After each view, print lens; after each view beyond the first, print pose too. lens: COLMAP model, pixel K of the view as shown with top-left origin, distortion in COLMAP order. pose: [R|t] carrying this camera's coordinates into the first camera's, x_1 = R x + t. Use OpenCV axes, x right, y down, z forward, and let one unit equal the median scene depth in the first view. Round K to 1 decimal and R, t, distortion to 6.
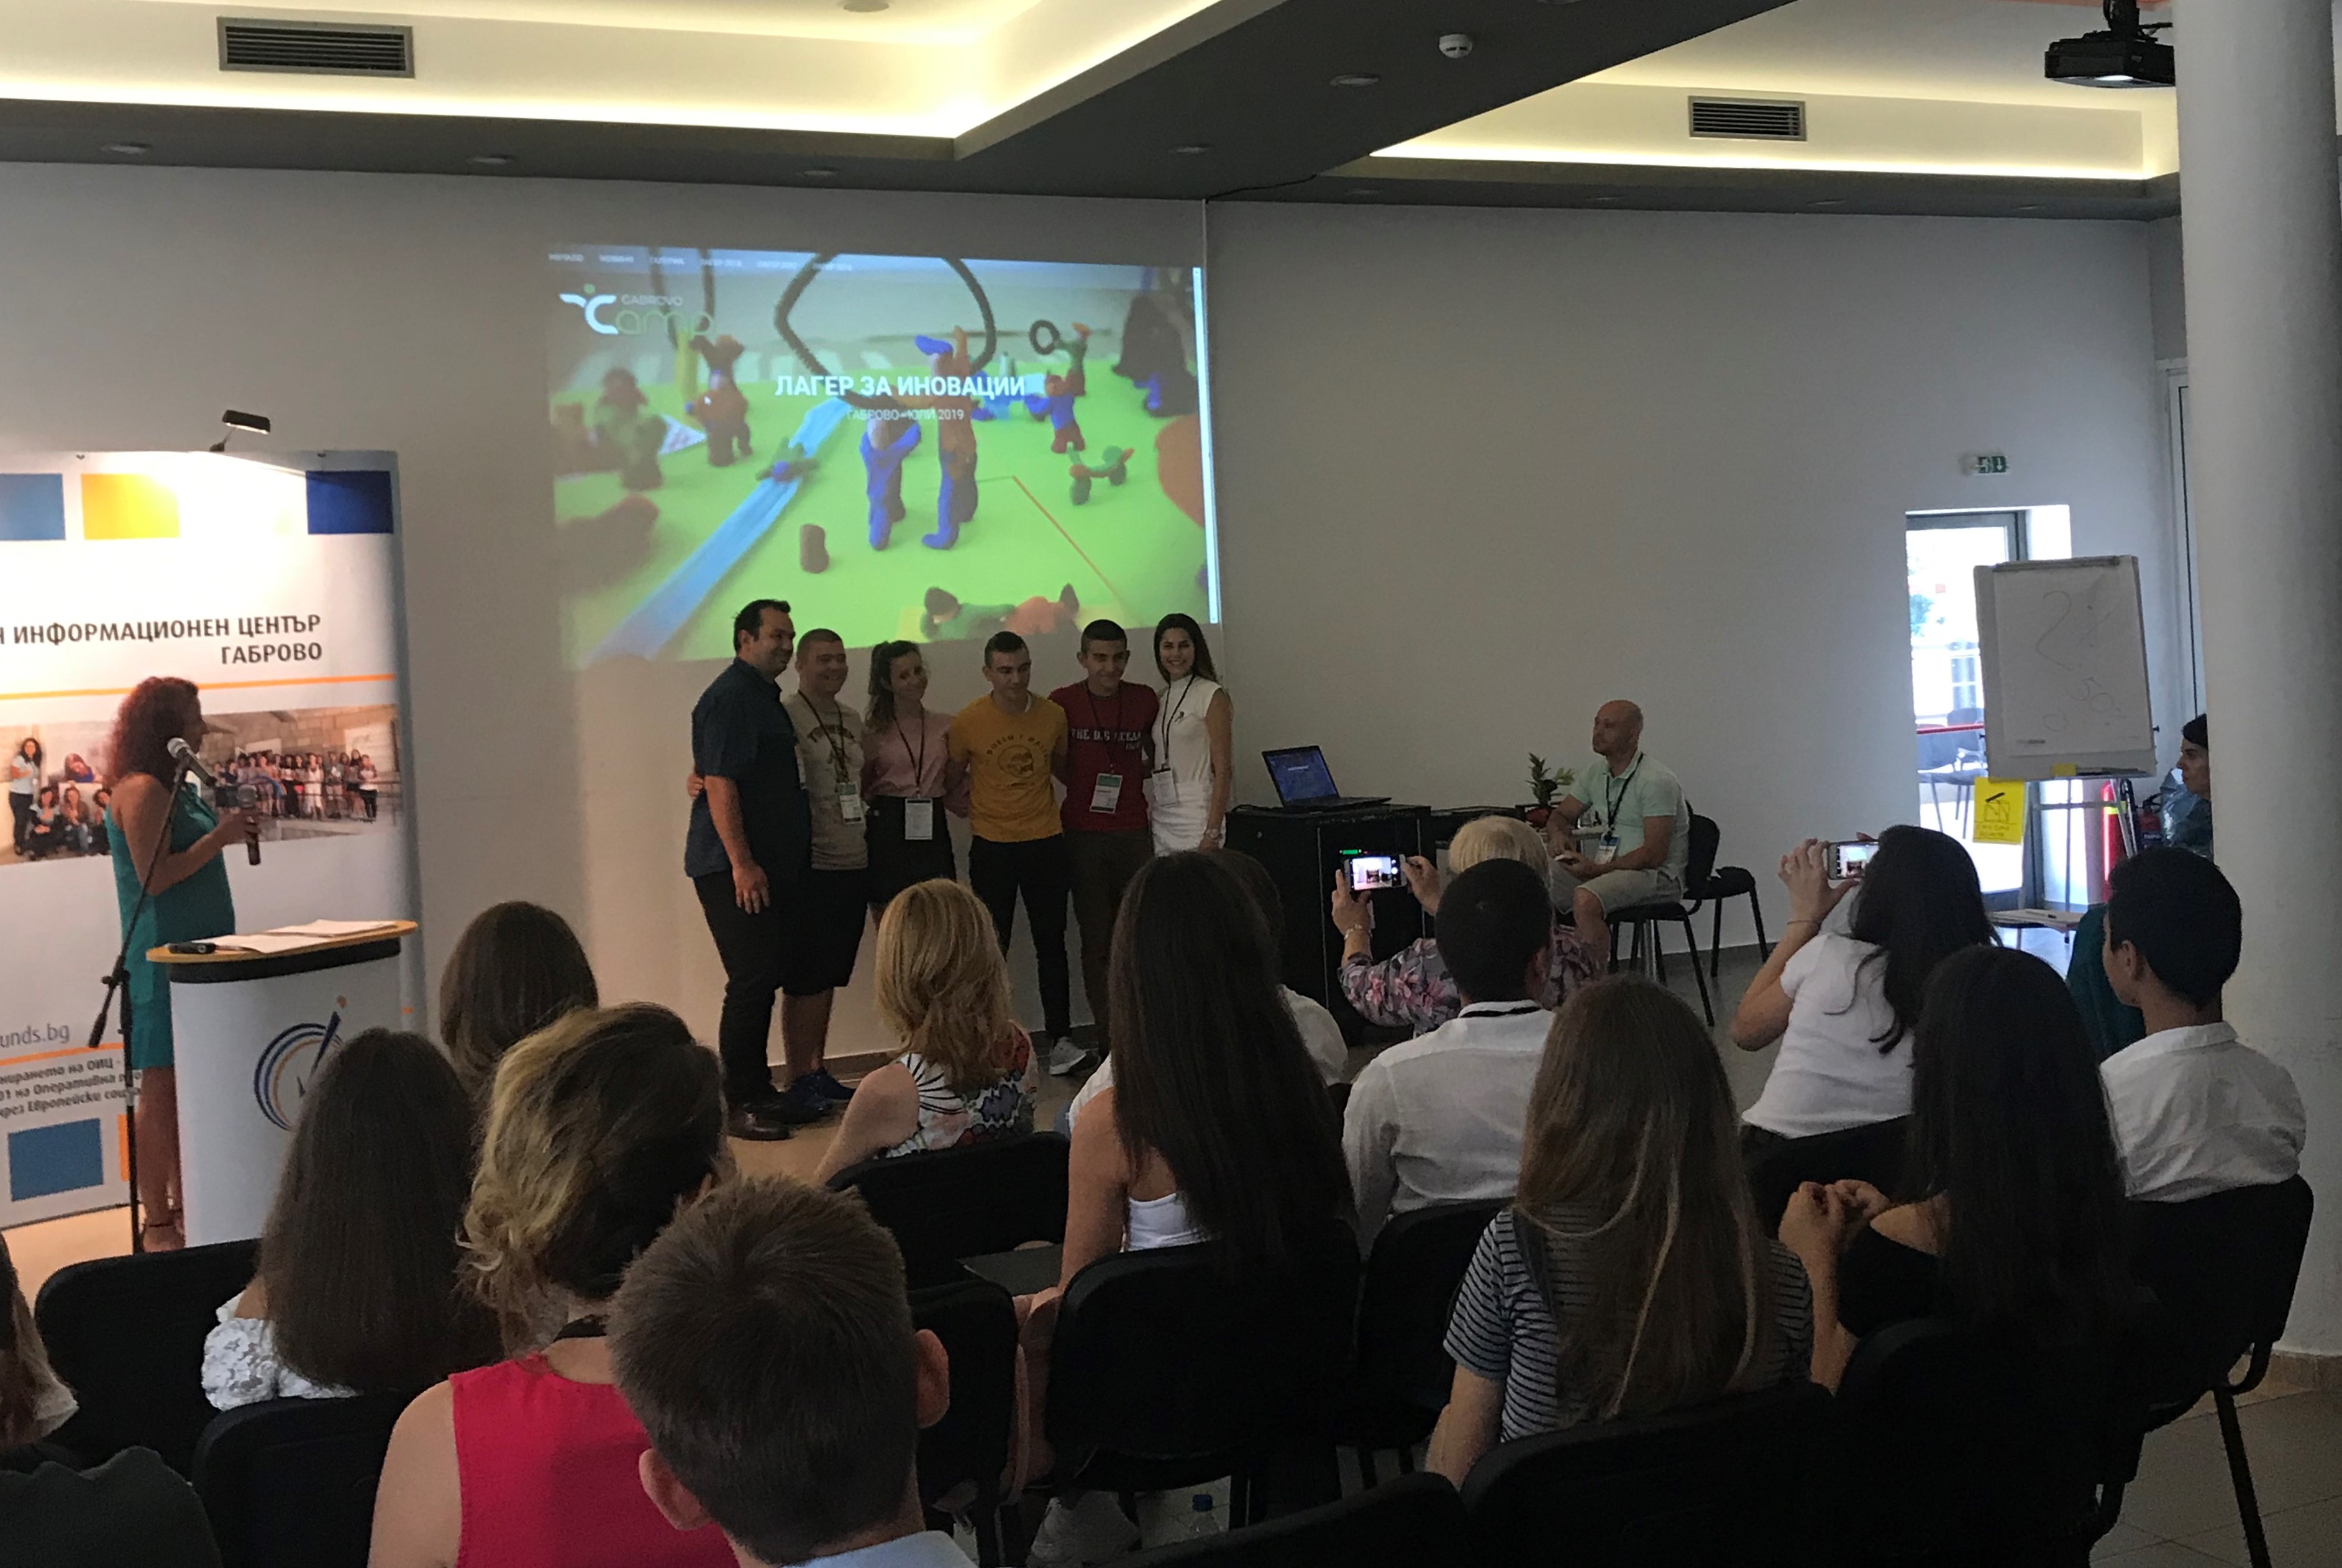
lens RADIAL K [[2674.7, 0, 1173.5], [0, 2674.7, 604.3], [0, 0, 1]] dist [0.070165, -0.313475]
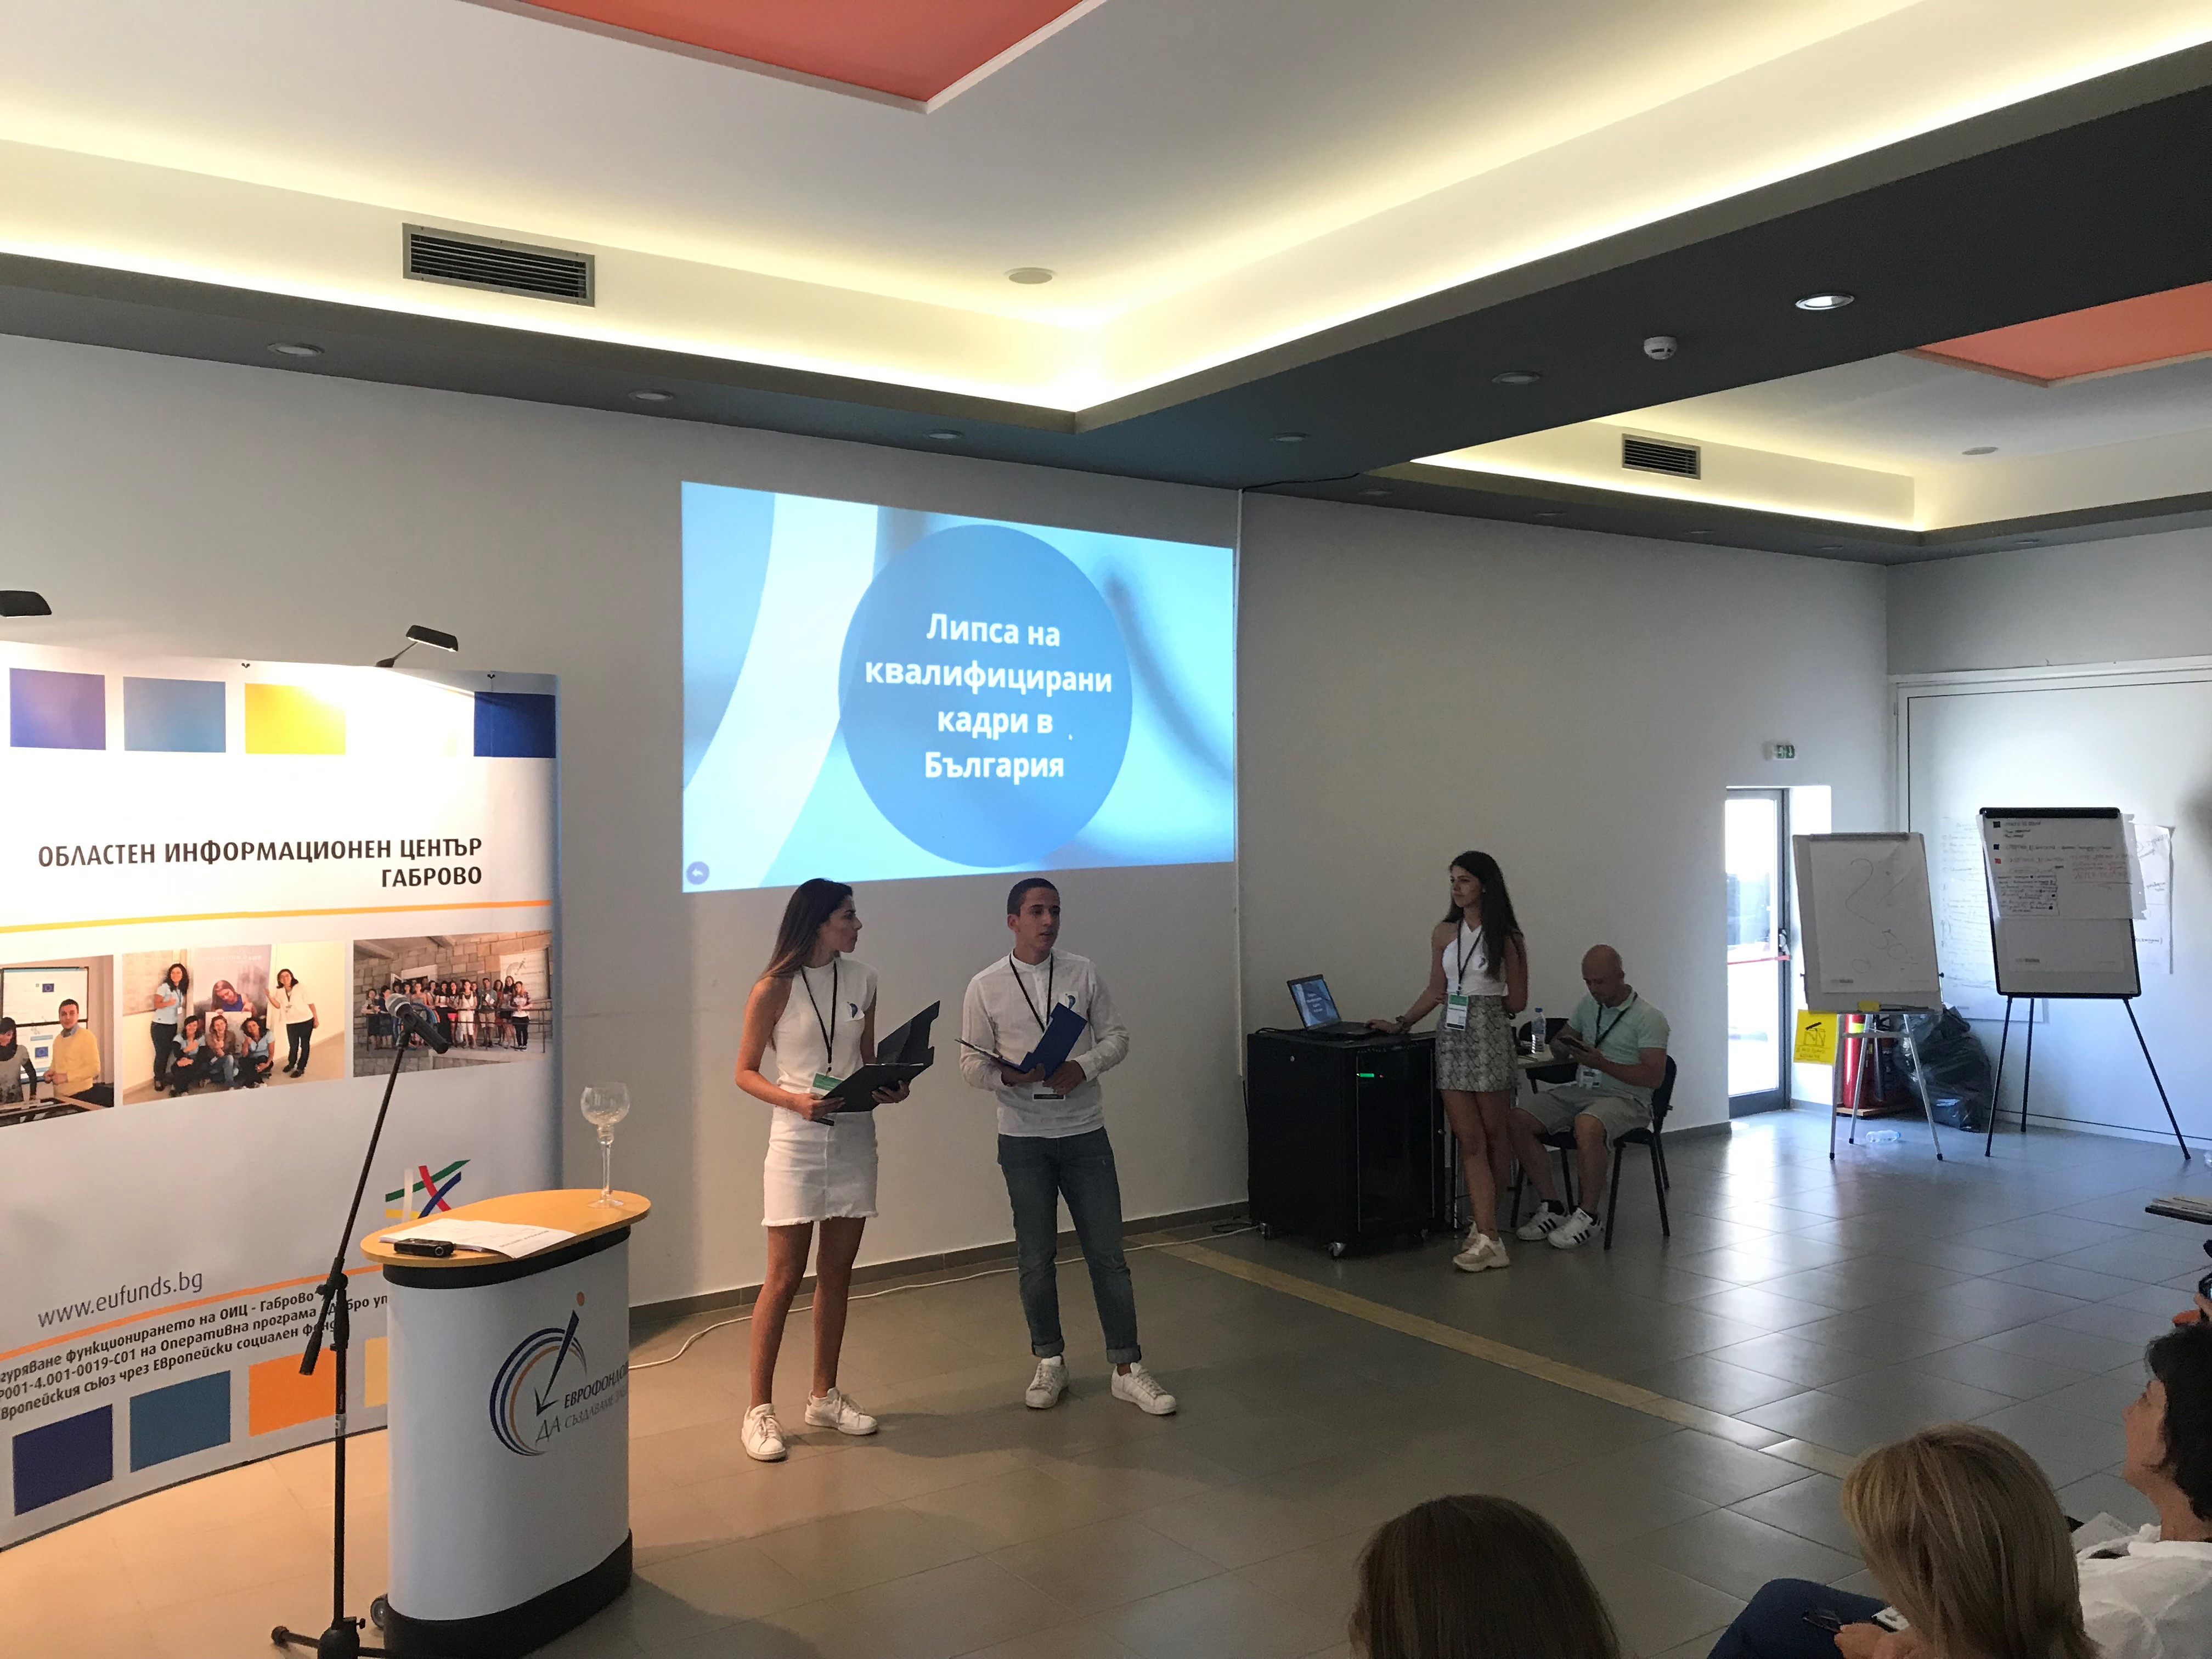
lens RADIAL K [[1830.0, 0, 1098.5], [0, 1830.0, 772.2], [0, 0, 1]] dist [-0.010983, 0.007811]
pose [[0.988395, 0.048340, 0.144009, -0.194981], [-0.046308, 0.998775, -0.017427, -0.019313], [-0.144675, 0.010556, 0.989423, 0.310265]]
